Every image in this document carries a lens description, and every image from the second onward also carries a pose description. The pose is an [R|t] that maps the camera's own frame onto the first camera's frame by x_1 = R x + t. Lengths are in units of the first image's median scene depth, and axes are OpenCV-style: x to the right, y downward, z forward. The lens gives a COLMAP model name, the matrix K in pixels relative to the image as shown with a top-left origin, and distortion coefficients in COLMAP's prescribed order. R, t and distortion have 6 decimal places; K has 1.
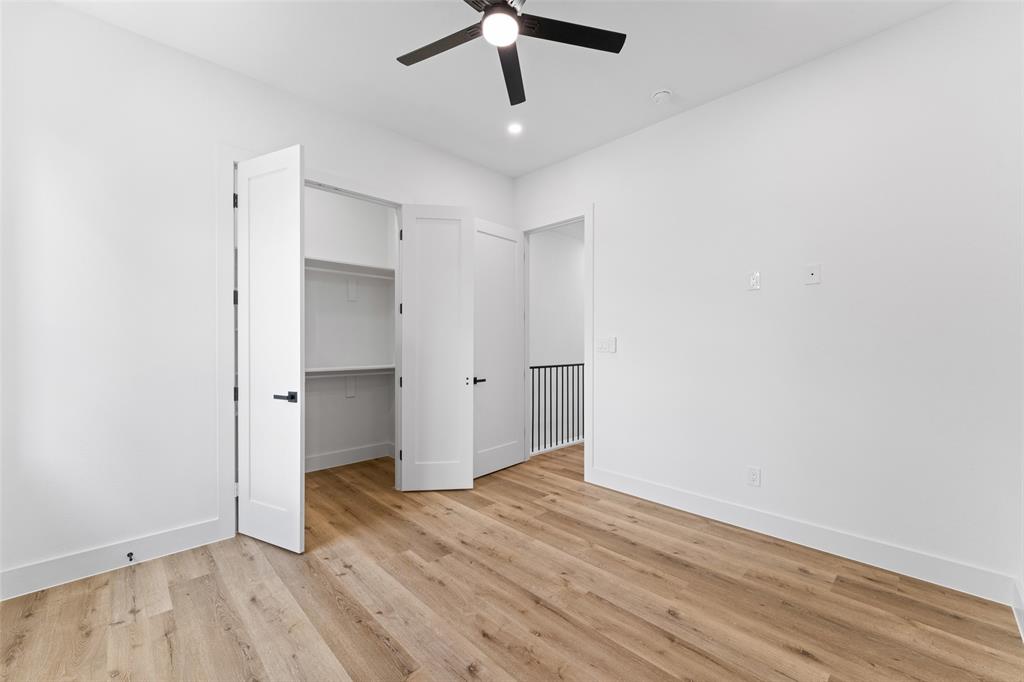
lens RADIAL K [[408.8, 0, 506.5], [0, 408.8, 343.0], [0, 0, 1]] dist [-0.000946, 0.000129]
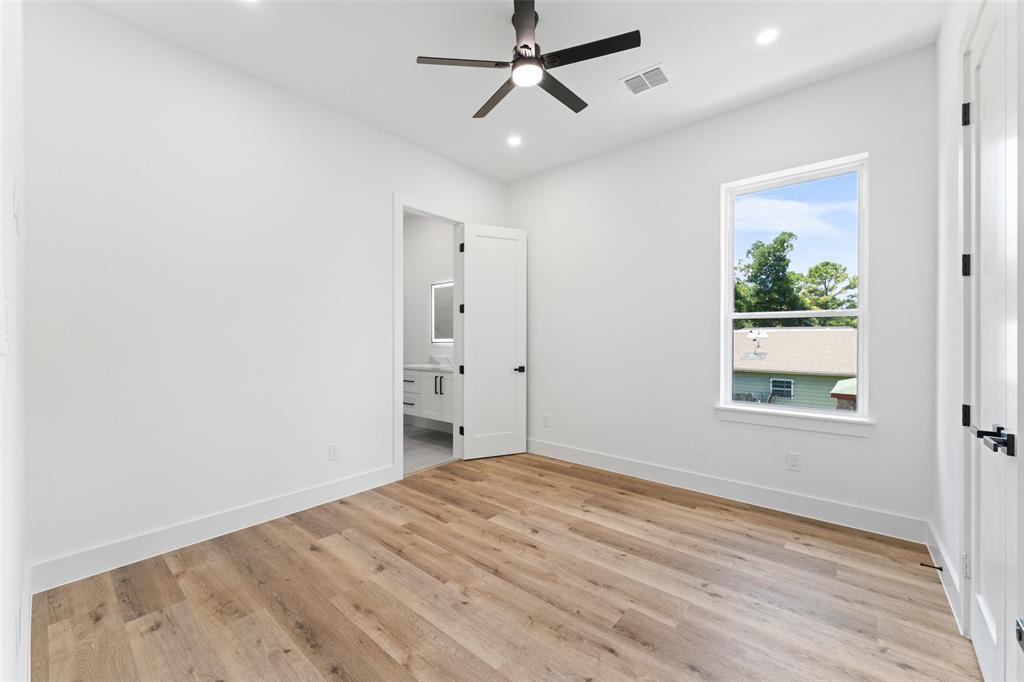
lens RADIAL K [[408.8, 0, 506.5], [0, 408.8, 343.0], [0, 0, 1]] dist [-0.000946, 0.000129]
pose [[-0.995795, 0.000451, -0.091607, 0.142088], [-0.000161, 0.999978, 0.006670, 0.008772], [0.091608, 0.006657, -0.995773, 2.008109]]
